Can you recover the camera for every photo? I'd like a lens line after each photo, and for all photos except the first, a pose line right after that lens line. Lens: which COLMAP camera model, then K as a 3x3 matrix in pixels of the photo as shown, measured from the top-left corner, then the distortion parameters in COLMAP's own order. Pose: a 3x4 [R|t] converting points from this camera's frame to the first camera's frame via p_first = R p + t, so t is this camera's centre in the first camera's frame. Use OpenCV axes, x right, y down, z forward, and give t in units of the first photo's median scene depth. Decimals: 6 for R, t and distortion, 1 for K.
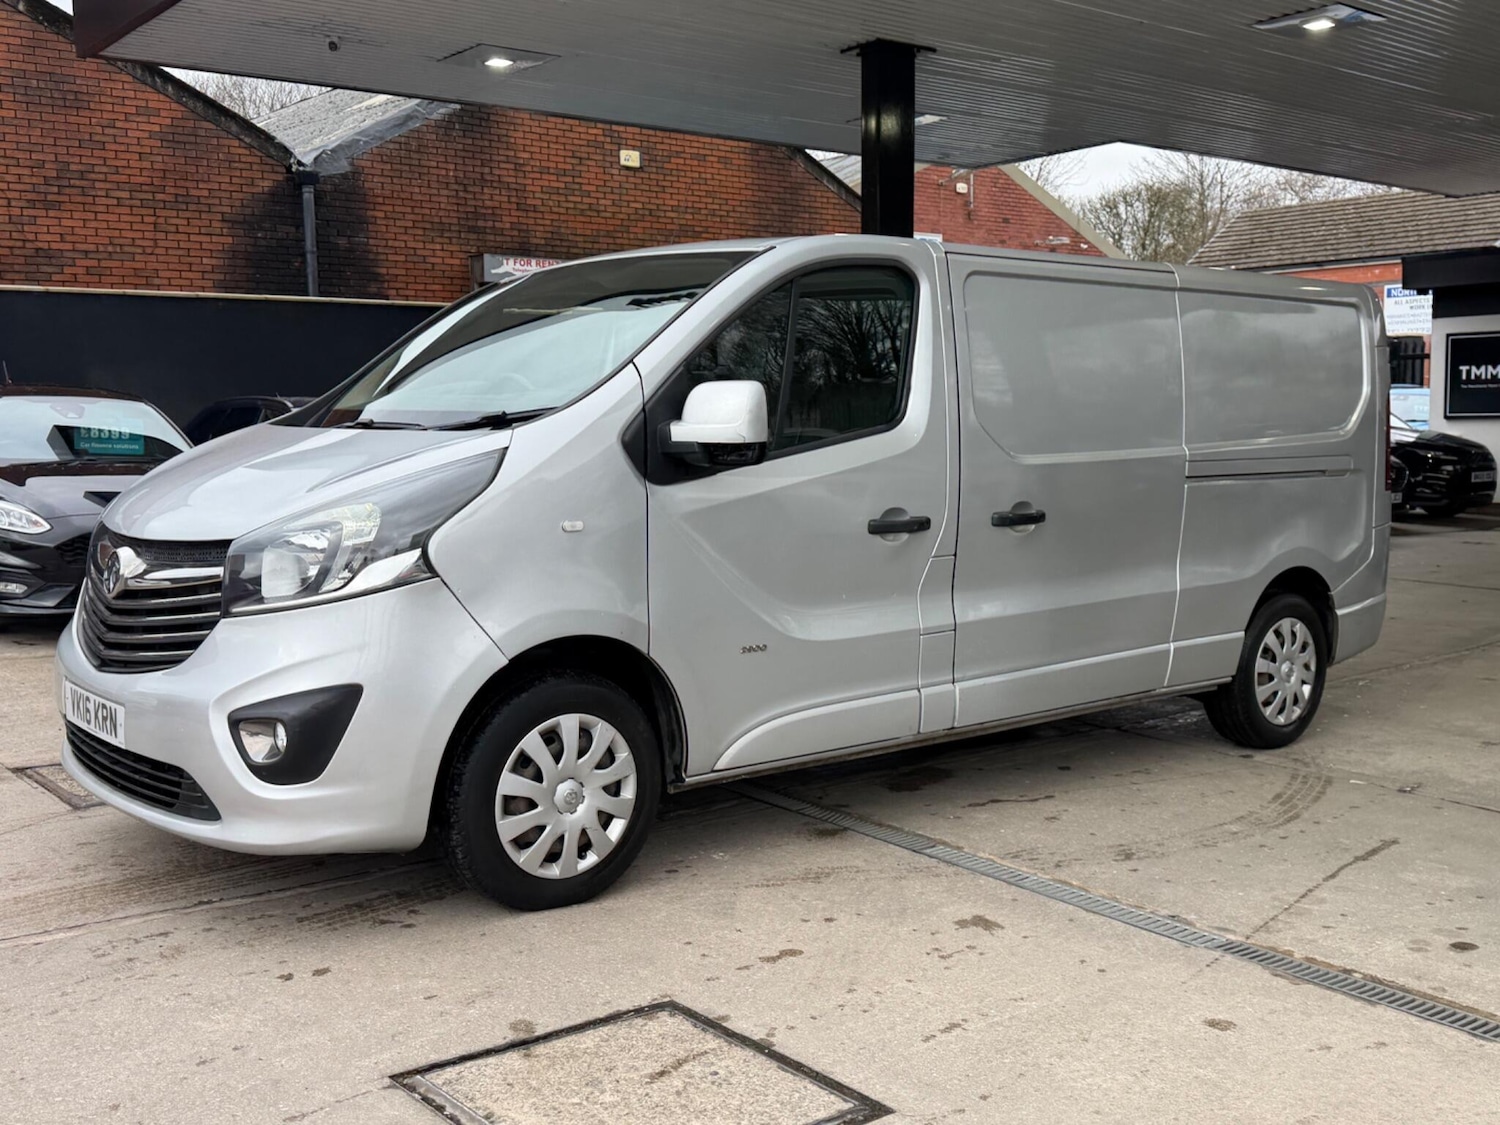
lens RADIAL K [[1472.9, 0, 732.8], [0, 1472.9, 558.5], [0, 0, 1]] dist [0.197689, -0.427377]
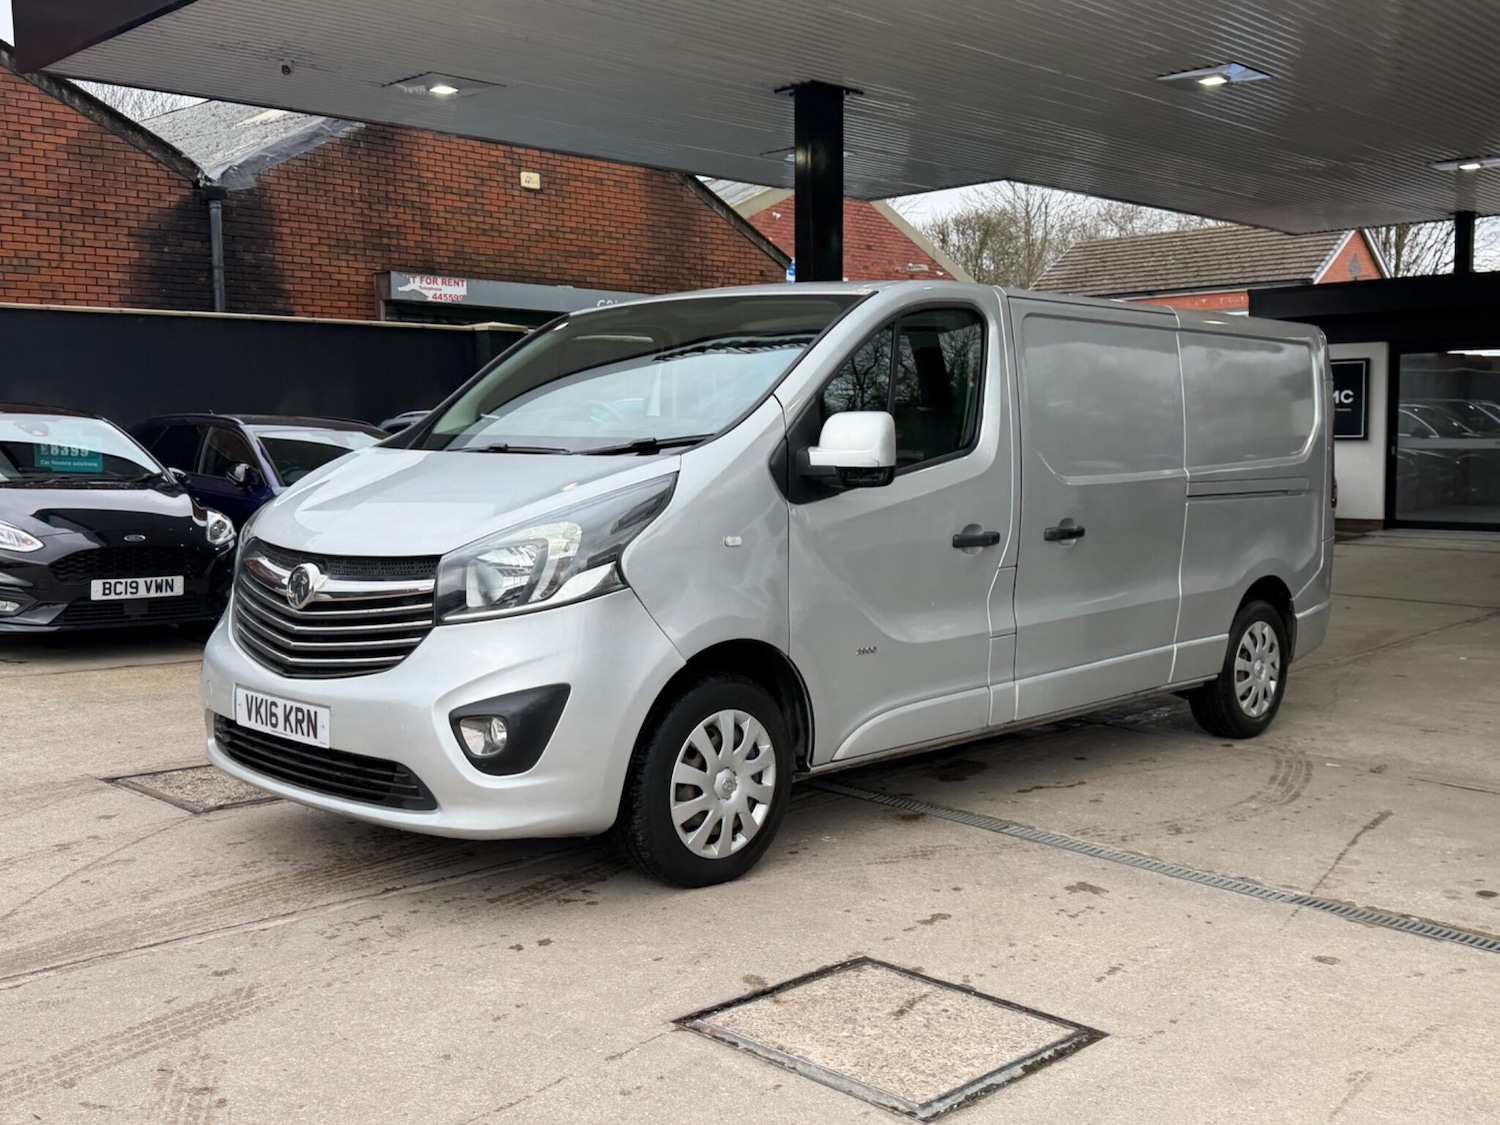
lens RADIAL K [[1473.4, 0, 735.5], [0, 1473.4, 562.0], [0, 0, 1]] dist [0.191318, -0.402533]
pose [[0.992977, -0.005180, 0.118195, -0.156106], [0.006160, 0.999950, -0.007930, 0.001640], [-0.118148, 0.008603, 0.992959, -0.070144]]
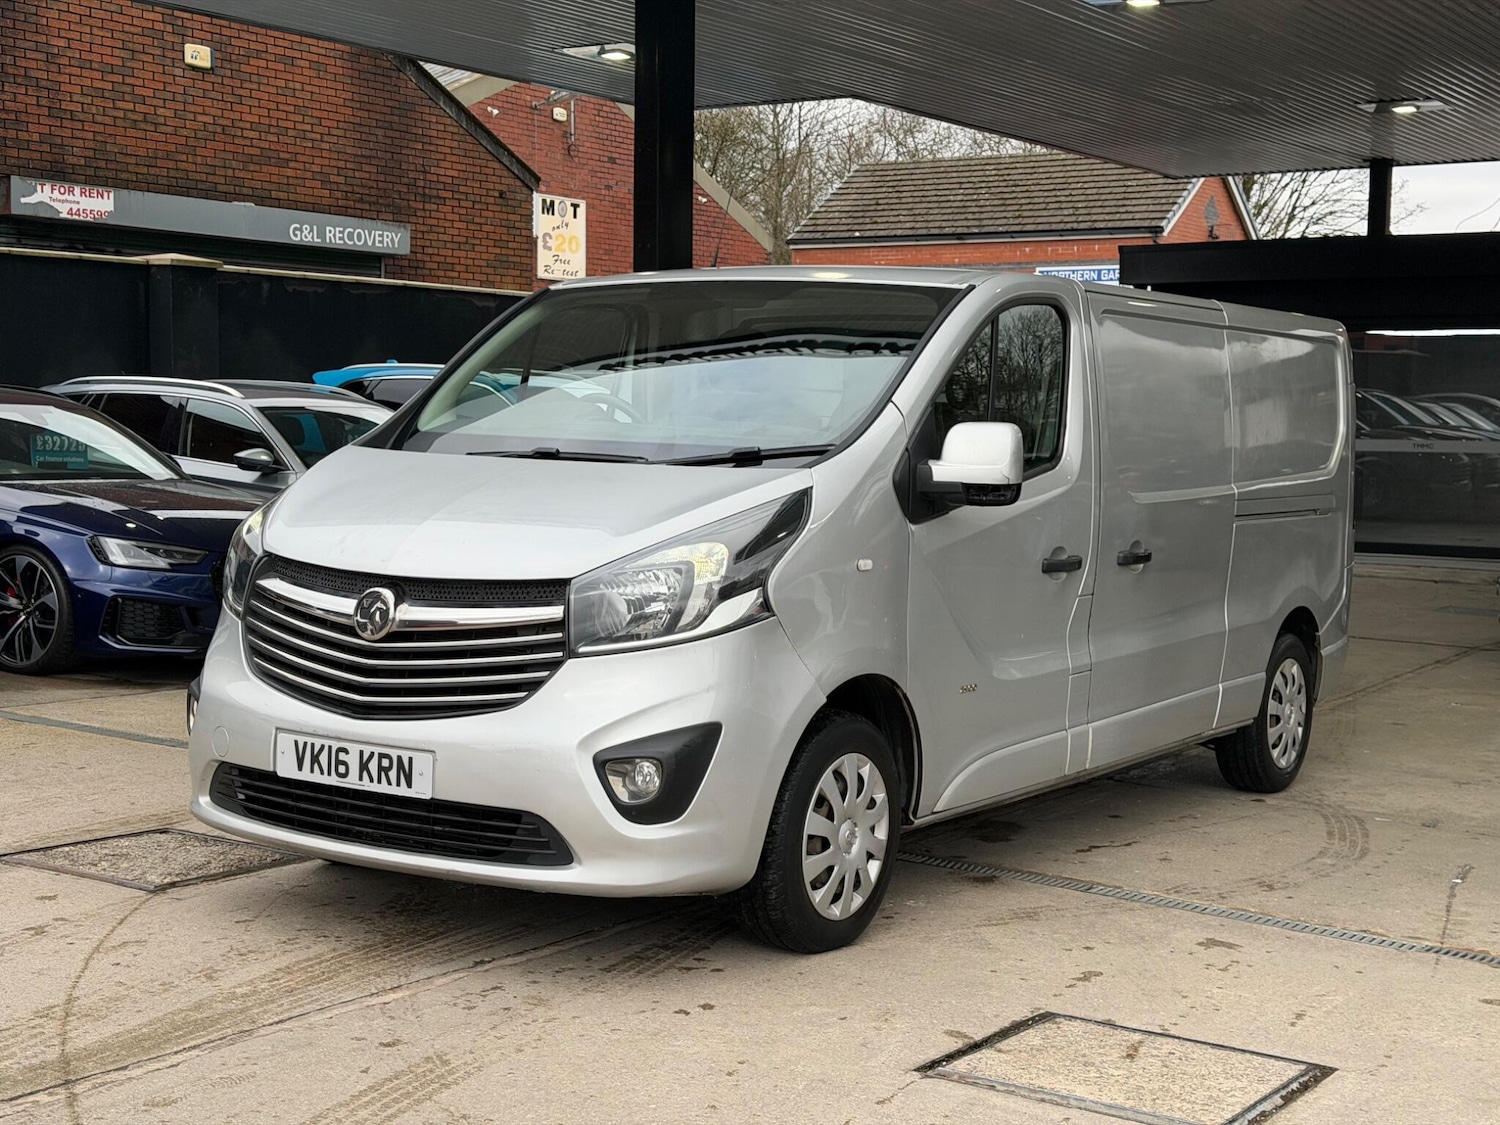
lens RADIAL K [[2090.8, 0, 742.2], [0, 2090.8, 562.2], [0, 0, 1]] dist [0.204503, -0.454280]
pose [[0.951336, 0.003753, 0.308132, -0.409470], [0.002133, 0.999822, -0.018764, 0.001740], [-0.308148, 0.018508, 0.951158, -0.214591]]
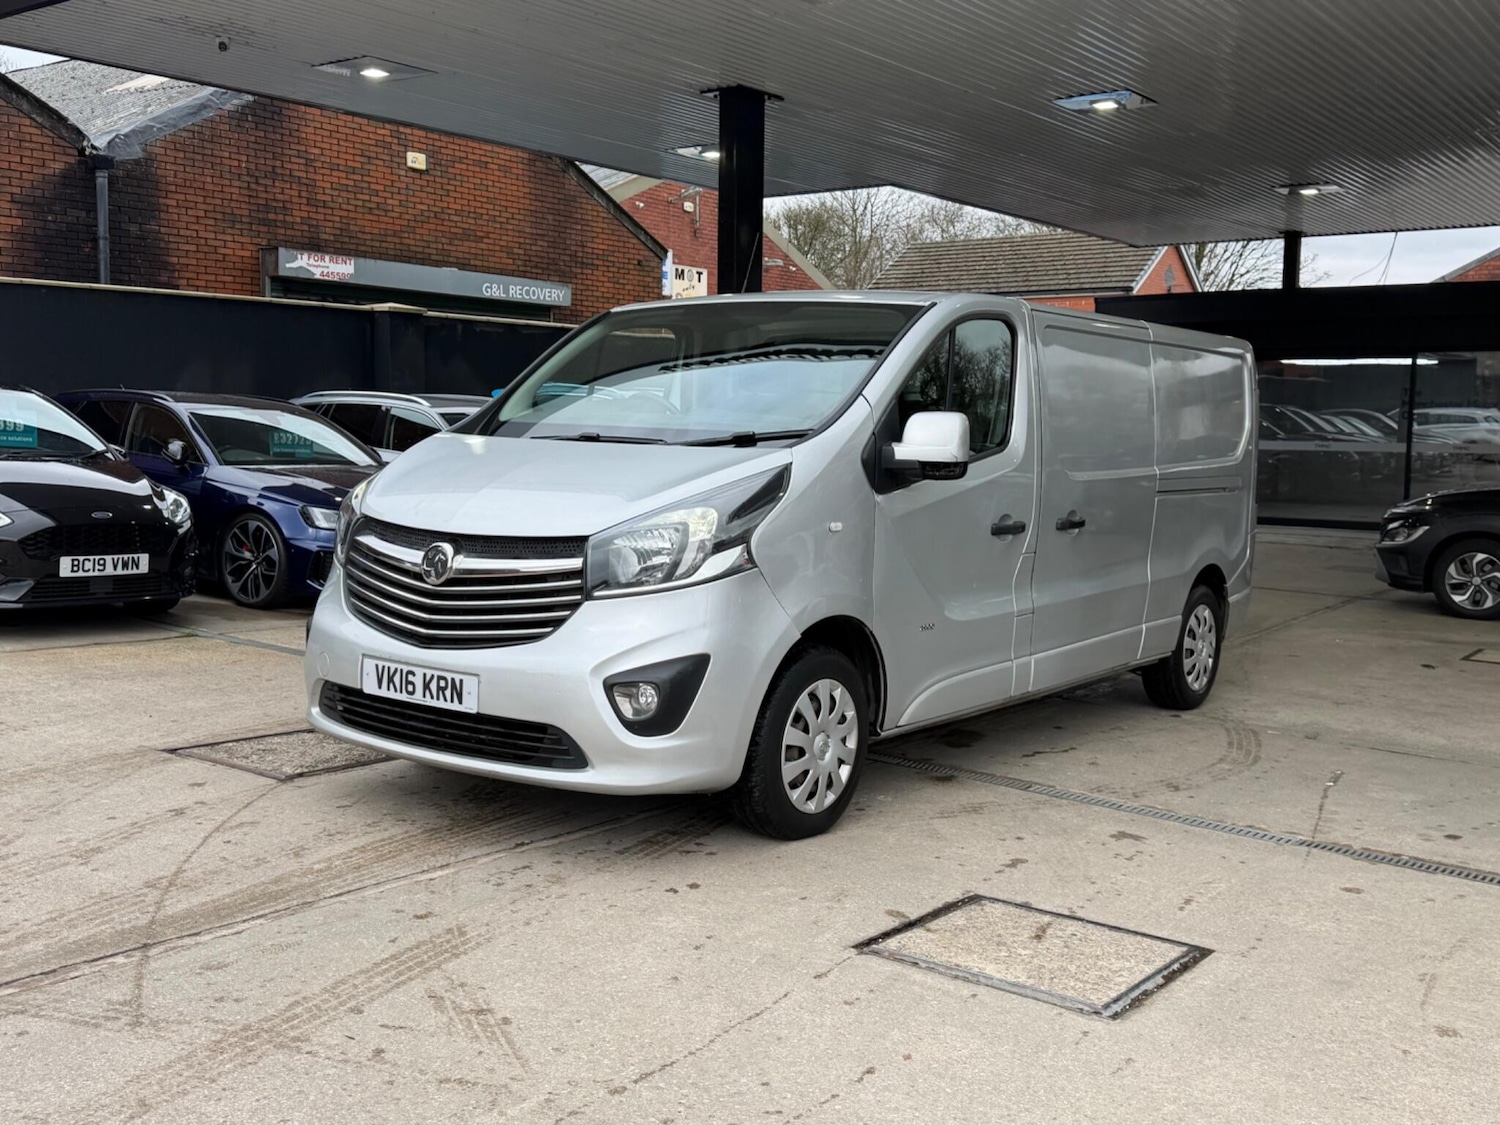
lens RADIAL K [[1473.2, 0, 747.9], [0, 1473.2, 556.1], [0, 0, 1]] dist [0.207186, -0.470428]
pose [[0.967697, 0.004898, 0.252068, -0.321163], [-0.004348, 0.999987, -0.002741, 0.003974], [-0.252078, 0.001556, 0.967706, -0.116483]]
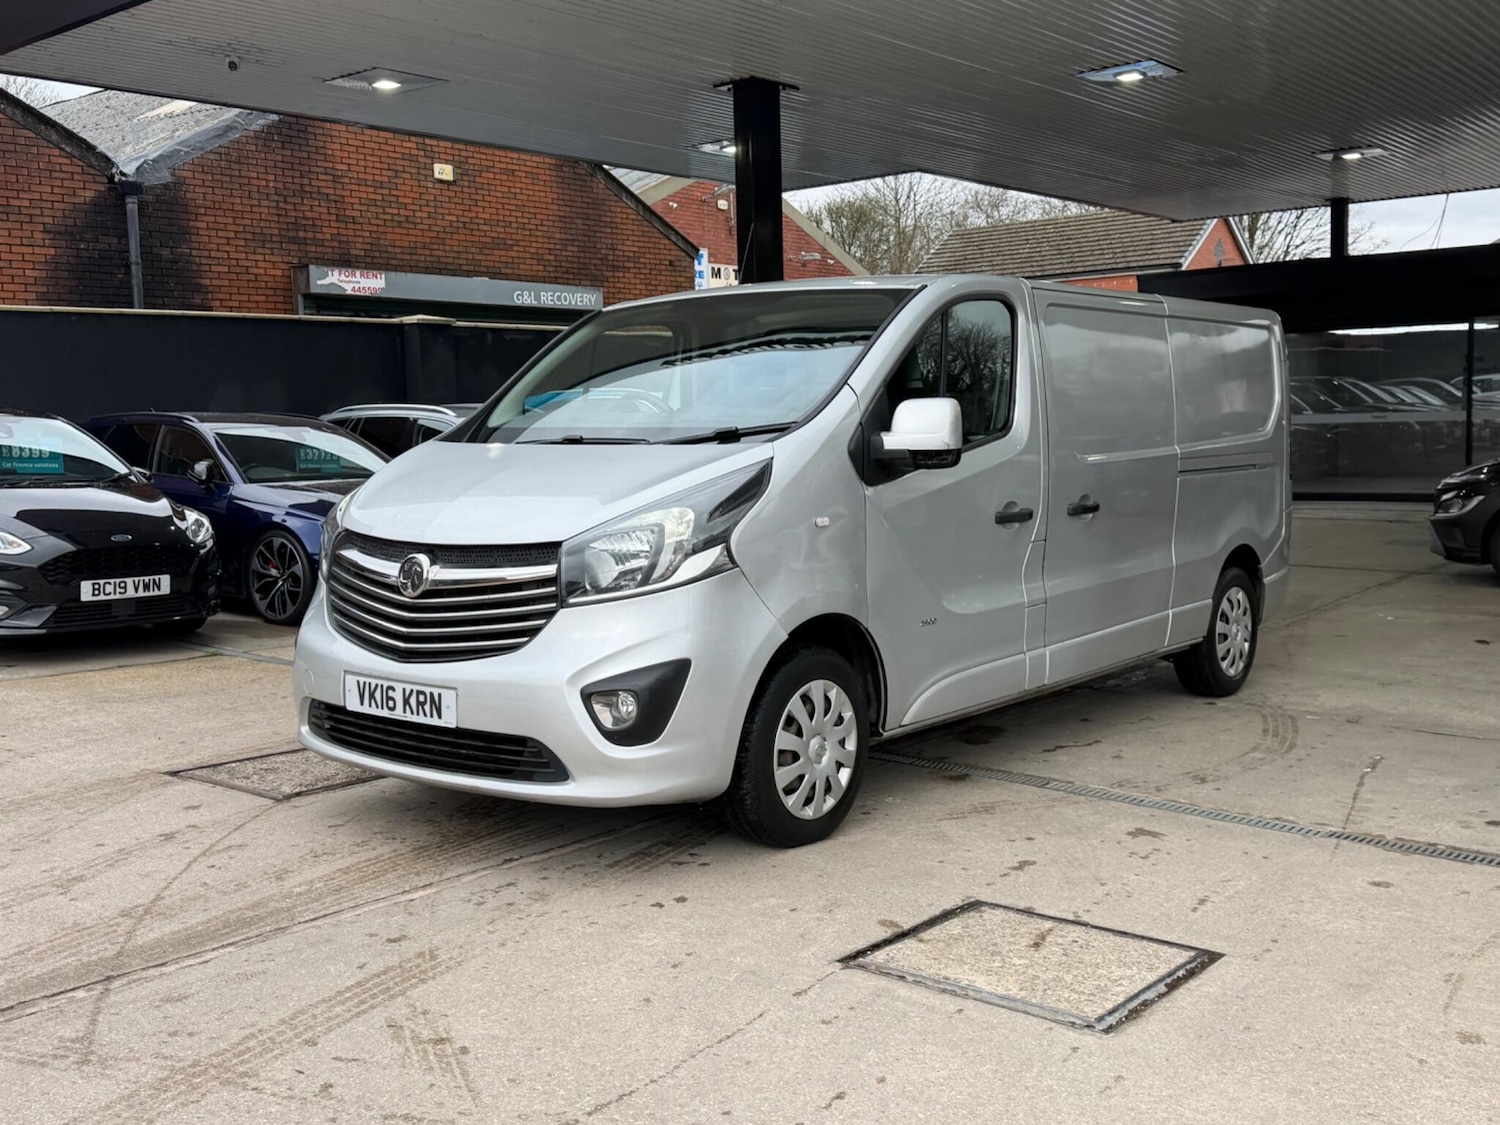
lens RADIAL K [[1472.9, 0, 732.8], [0, 1472.9, 558.5], [0, 0, 1]] dist [0.197689, -0.427377]
pose [[0.978643, -0.032808, 0.202934, -0.275901], [0.033602, 0.999435, -0.000472, 0.003592], [-0.202804, 0.007281, 0.979192, -0.099489]]
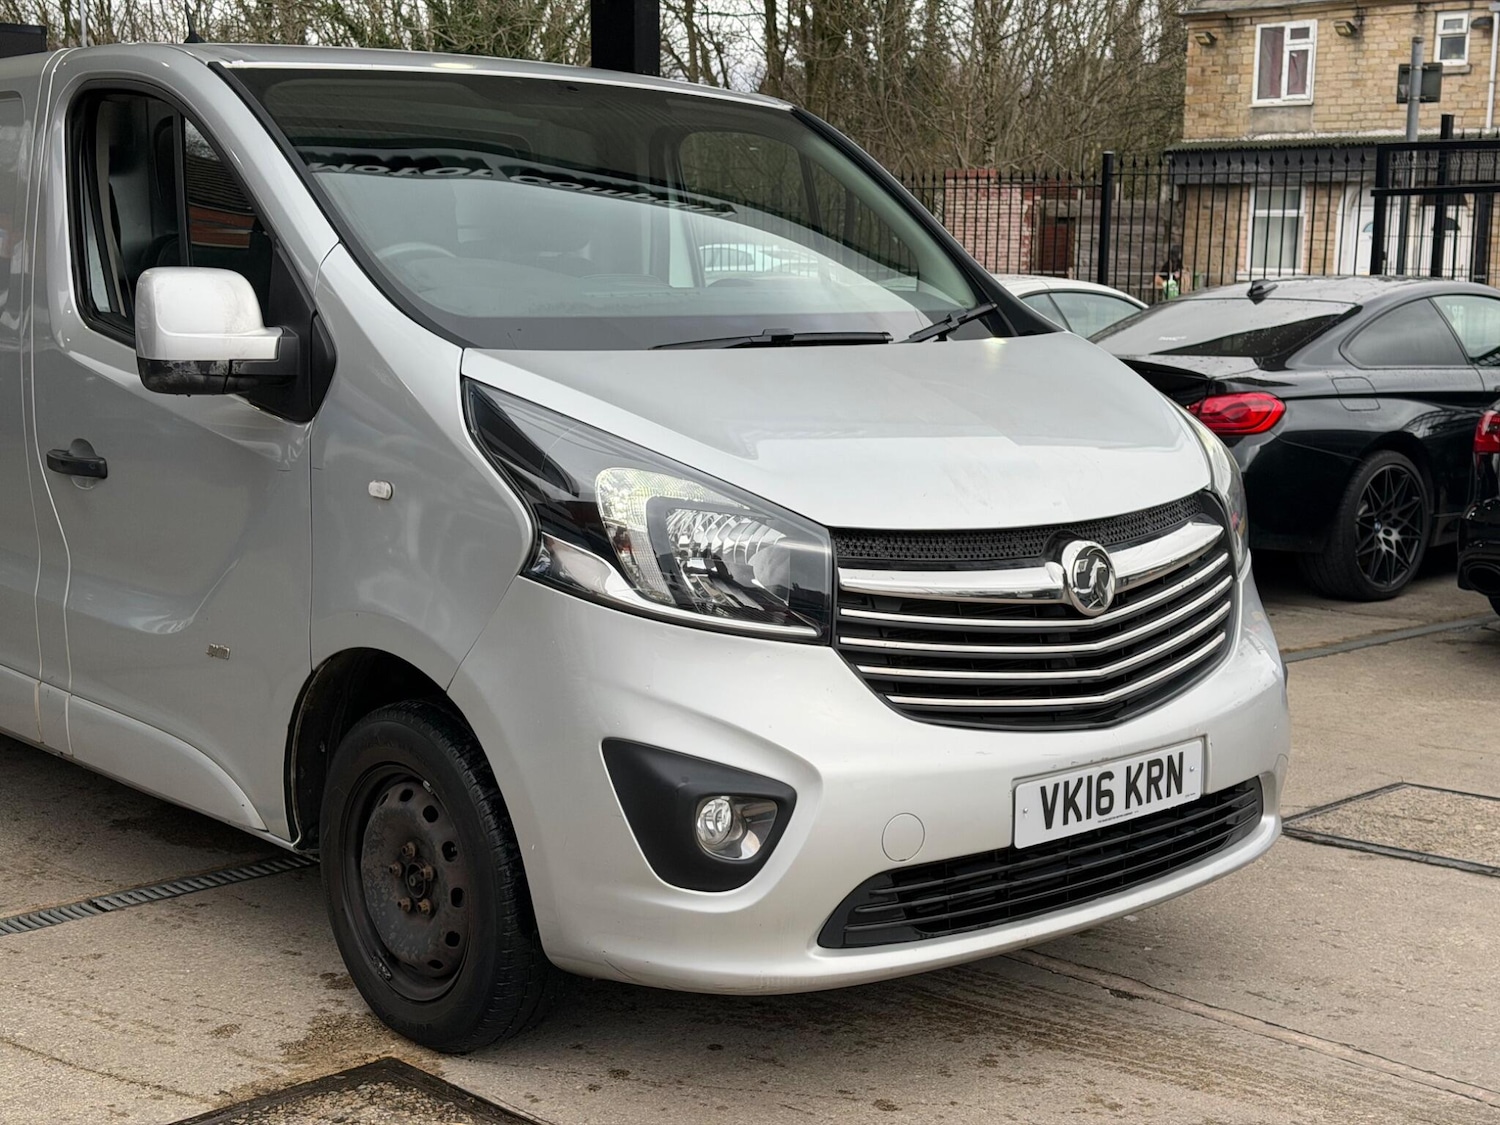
lens RADIAL K [[2090.8, 0, 742.2], [0, 2090.8, 562.2], [0, 0, 1]] dist [0.204503, -0.454280]
pose [[-0.041182, -0.150762, 0.987712, -0.900586], [0.093549, 0.983626, 0.154039, -0.105085], [-0.994763, 0.098743, -0.026404, 0.806469]]
